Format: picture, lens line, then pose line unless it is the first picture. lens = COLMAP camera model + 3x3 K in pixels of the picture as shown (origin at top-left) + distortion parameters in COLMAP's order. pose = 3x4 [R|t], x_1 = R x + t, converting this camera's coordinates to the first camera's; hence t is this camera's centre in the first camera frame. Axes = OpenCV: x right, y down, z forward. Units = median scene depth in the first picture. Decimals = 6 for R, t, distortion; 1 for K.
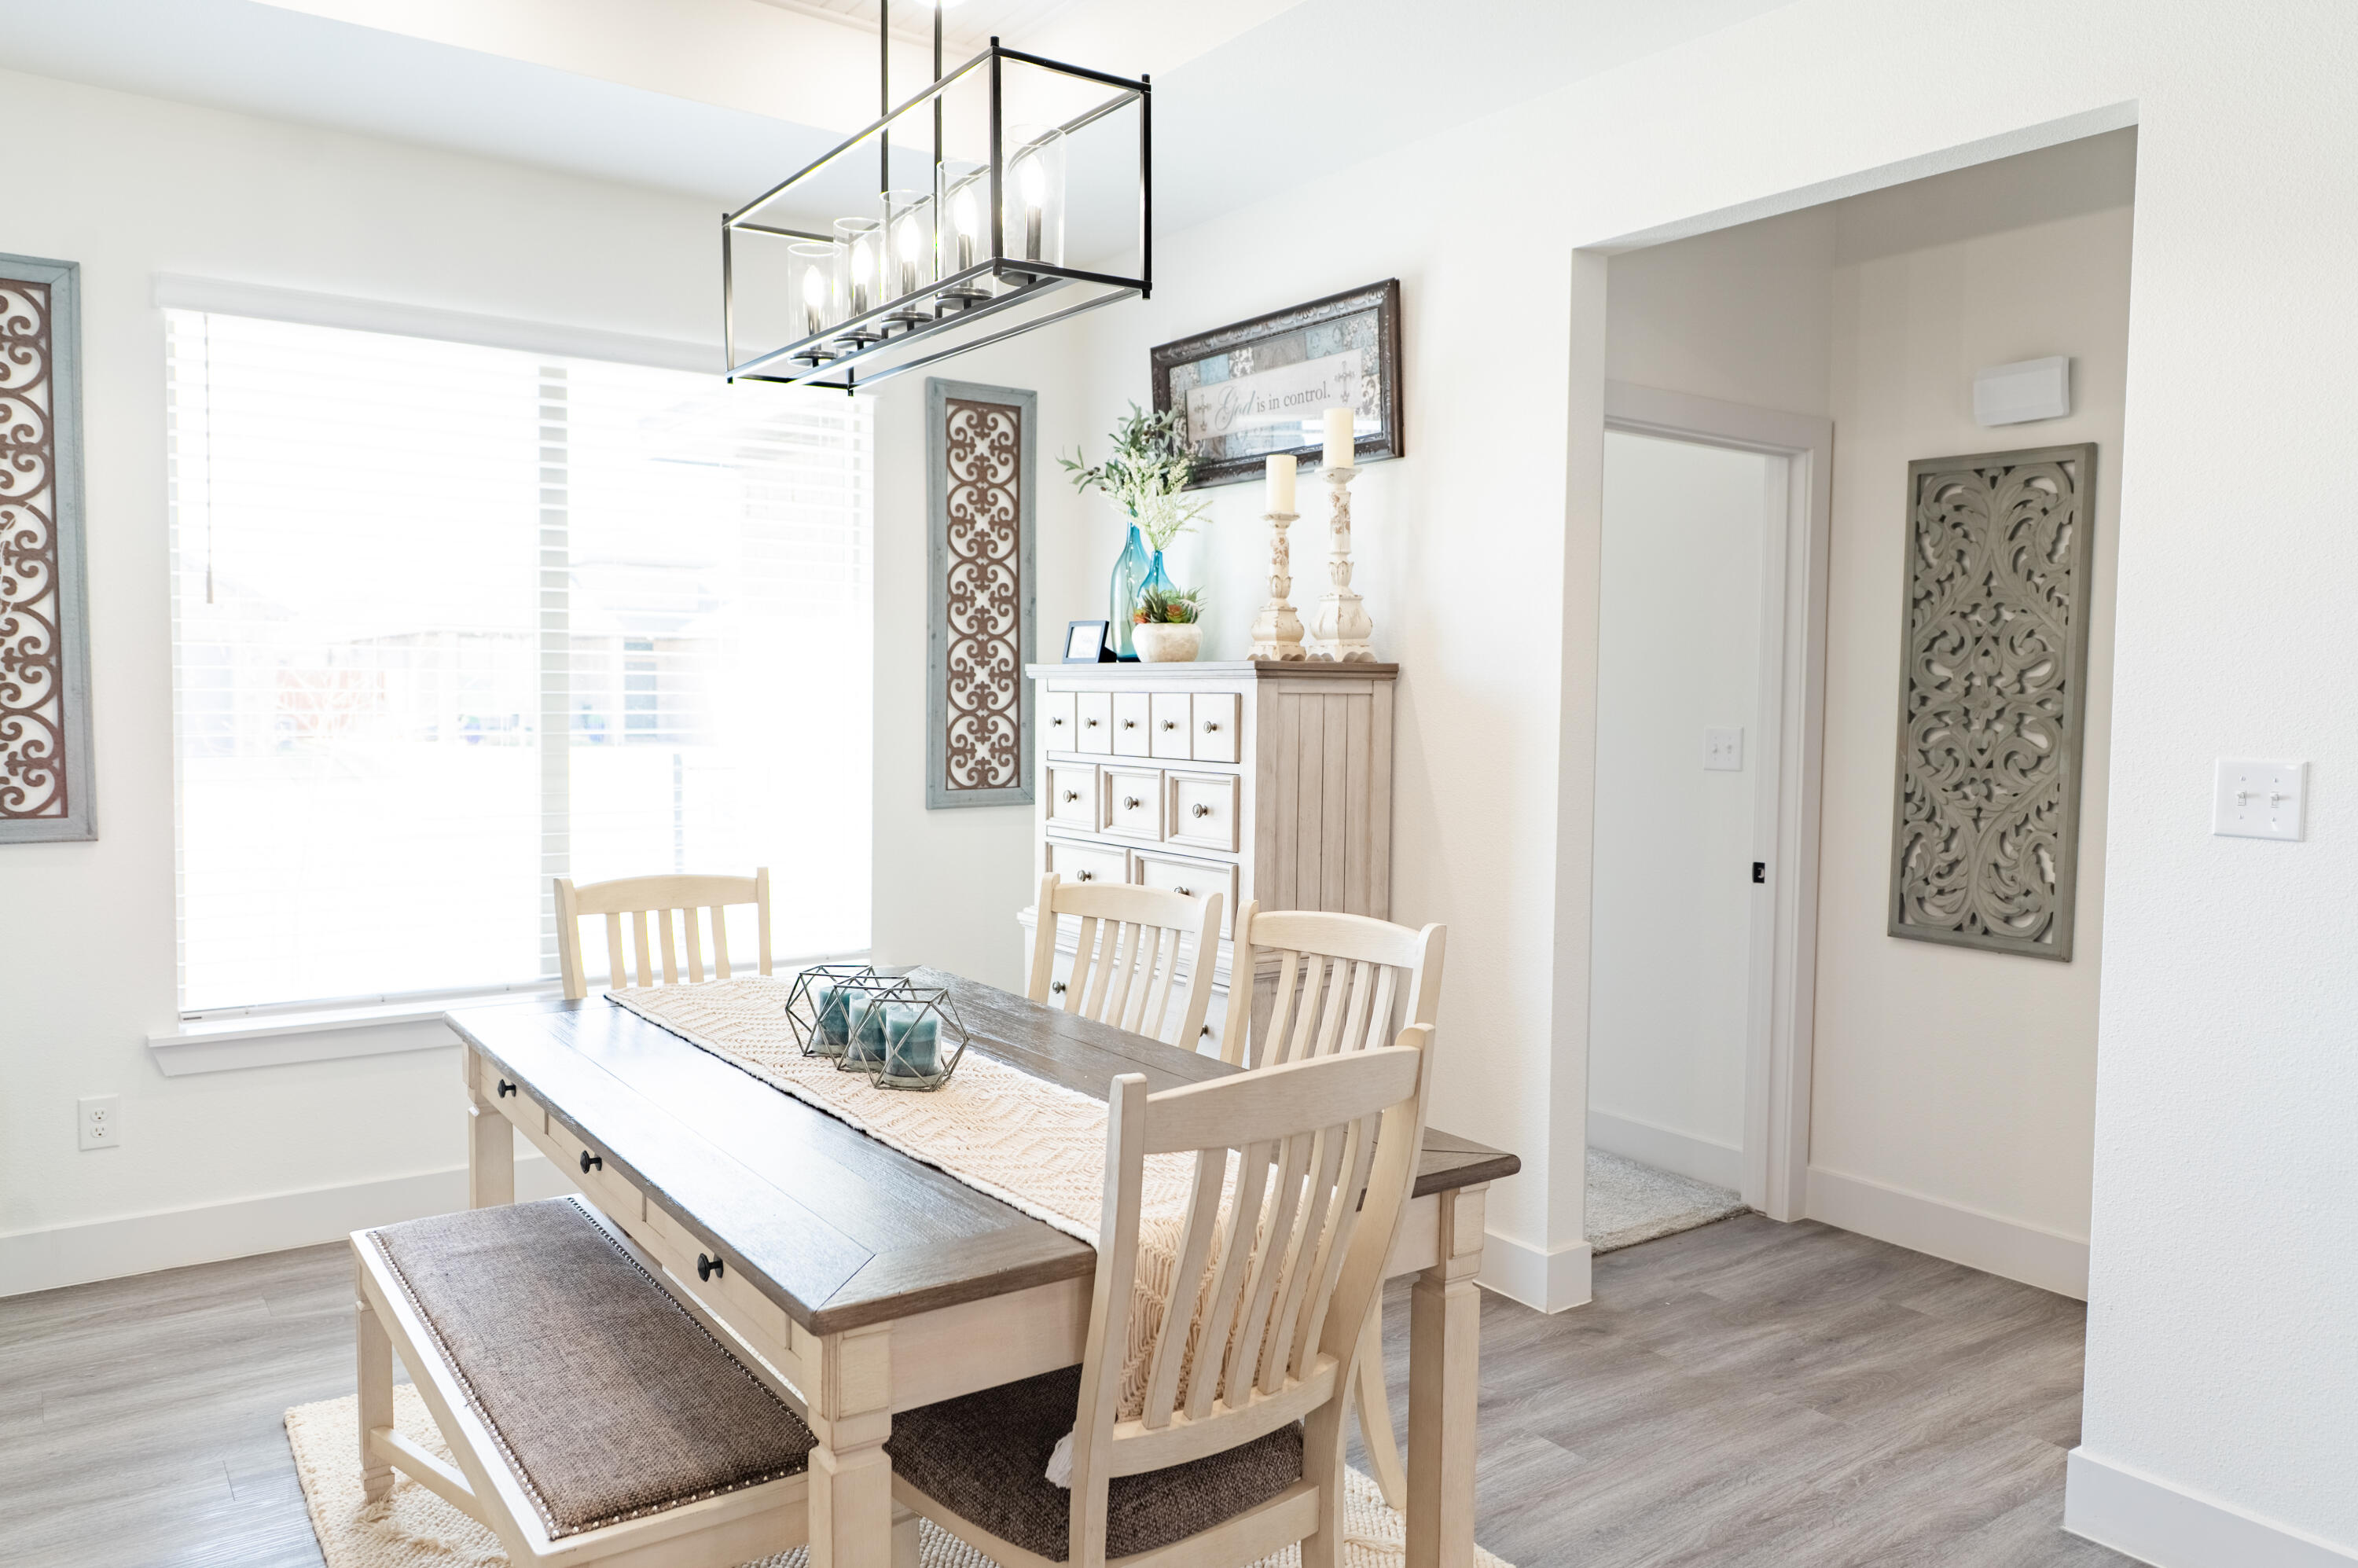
lens RADIAL K [[1648.4, 0, 1174.3], [0, 1648.4, 780.0], [0, 0, 1]] dist [-0.012600, 0.001903]
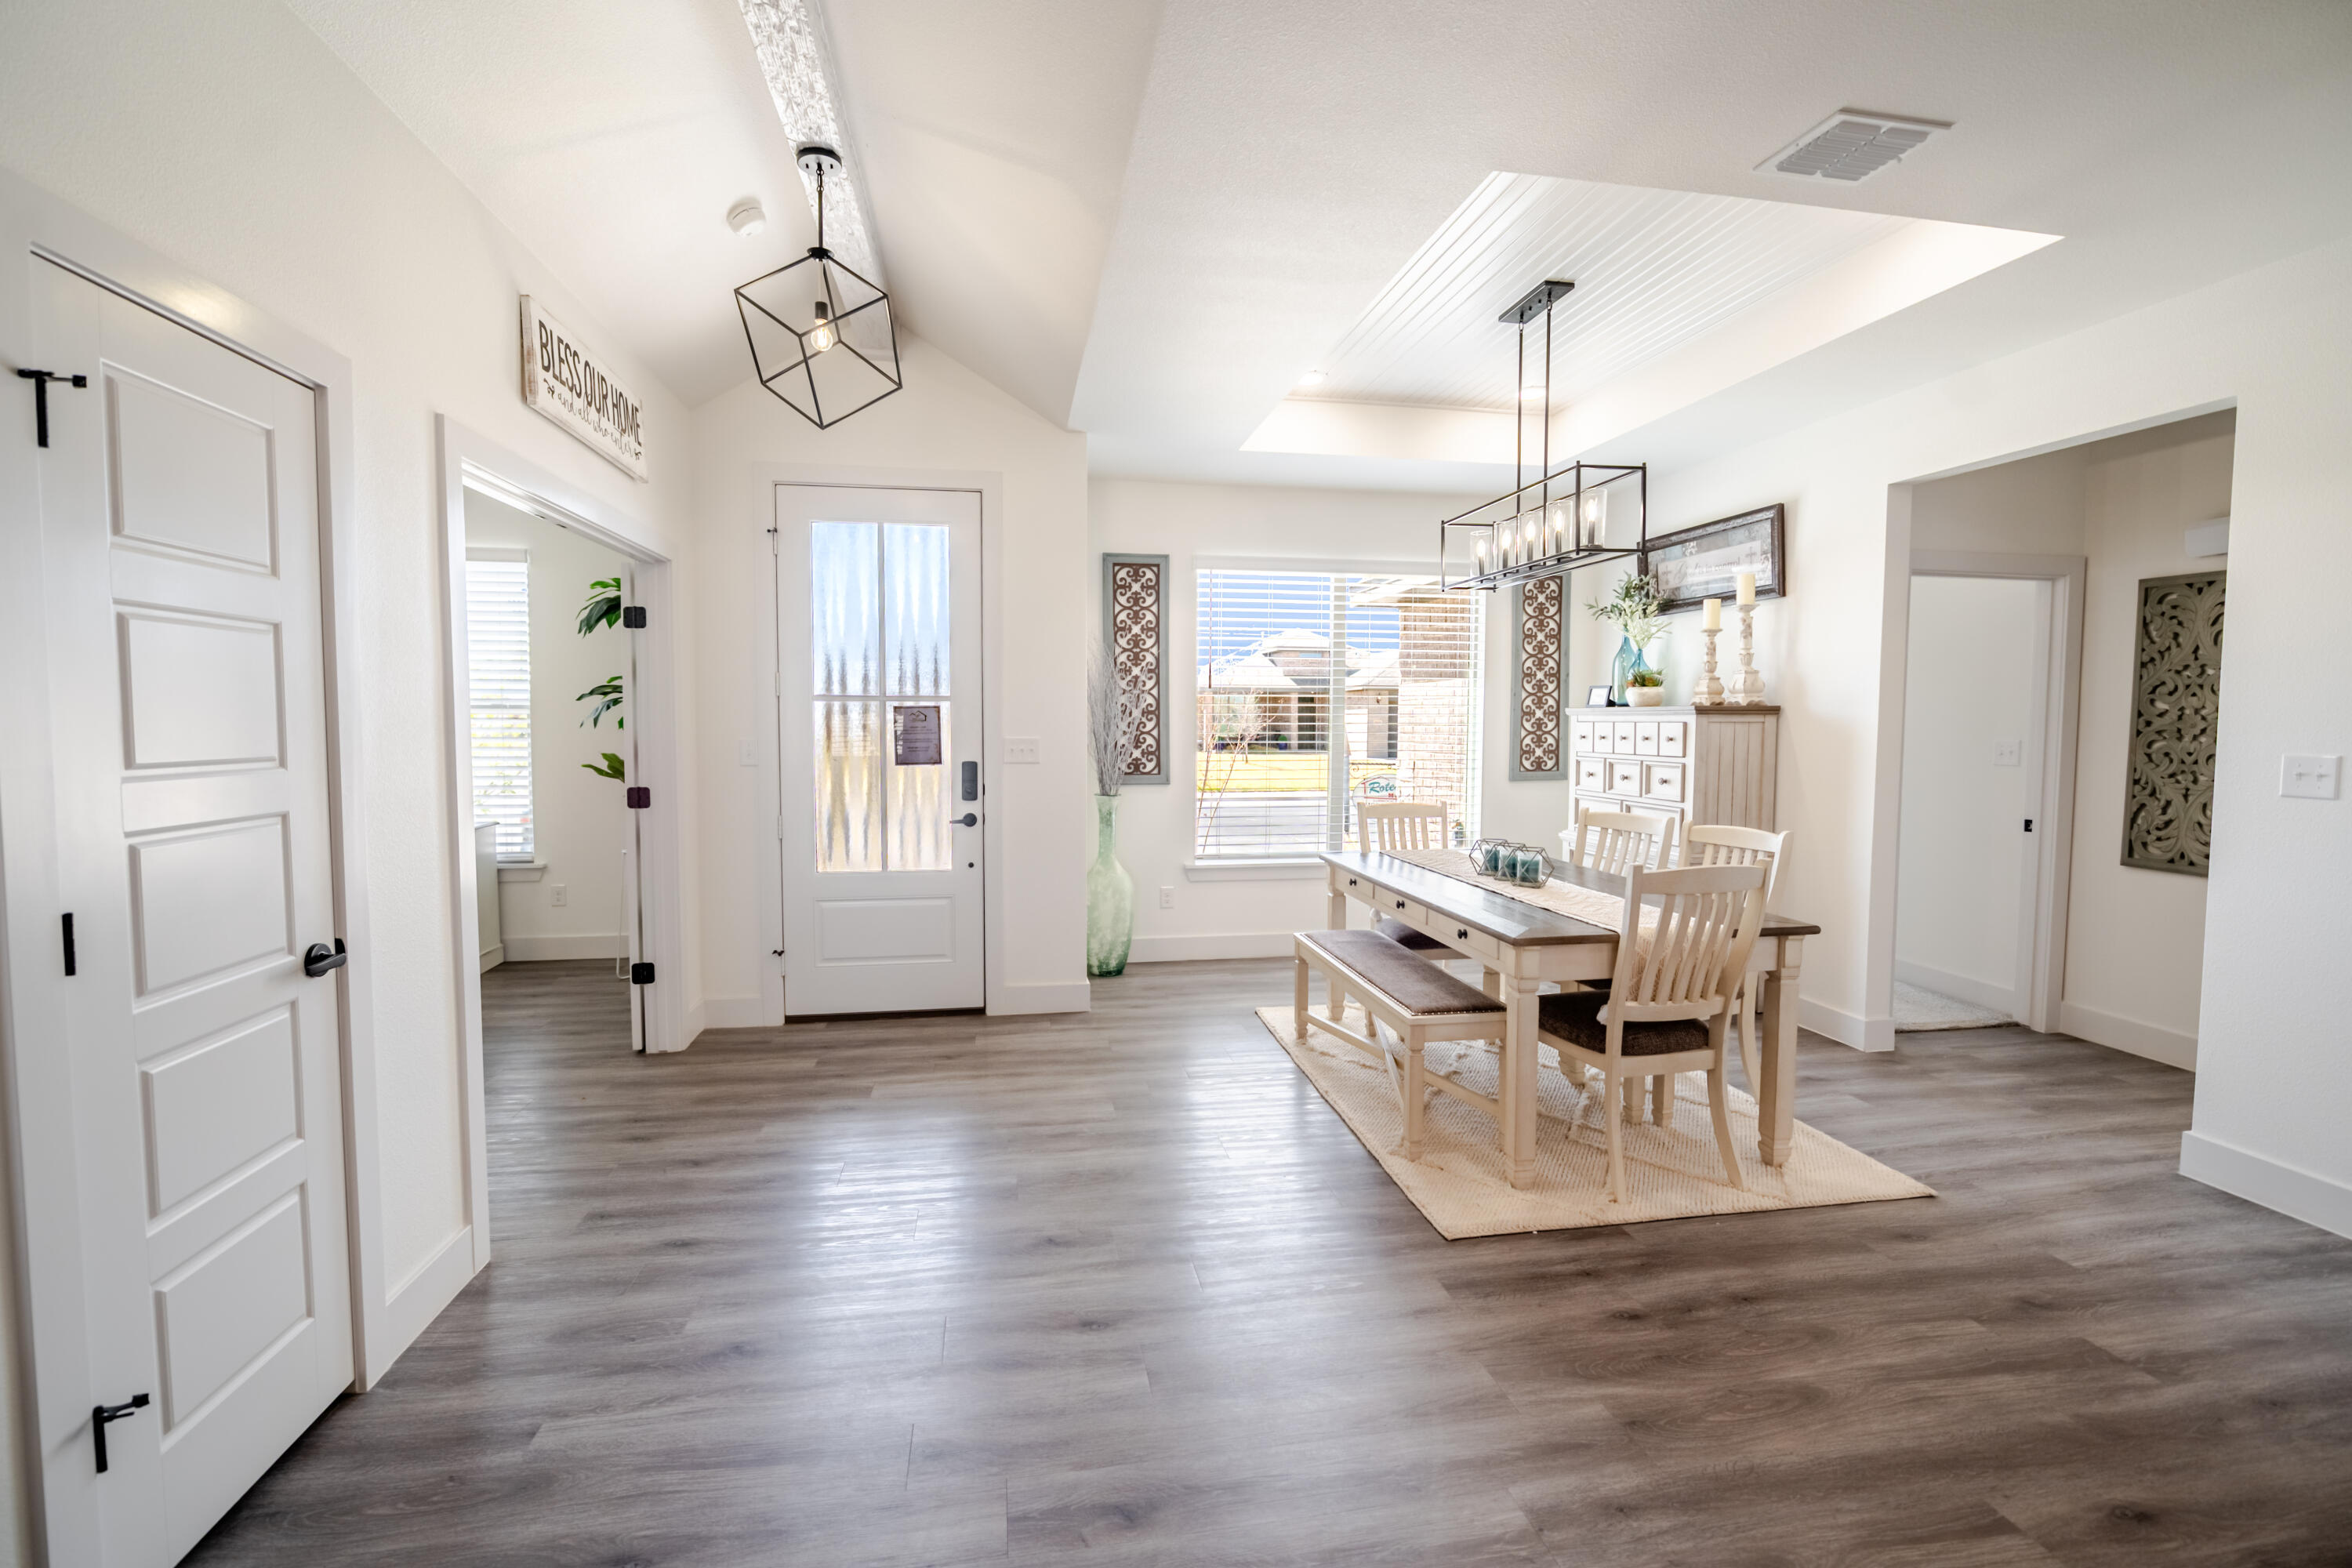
lens RADIAL K [[985.9, 0, 1166.7], [0, 985.9, 772.7], [0, 0, 1]] dist [-0.007223, -0.001334]
pose [[0.901441, 0.015076, -0.432639, -0.010811], [-0.016153, 0.999869, 0.001187, 0.017510], [0.432600, 0.005918, 0.901567, -0.346203]]
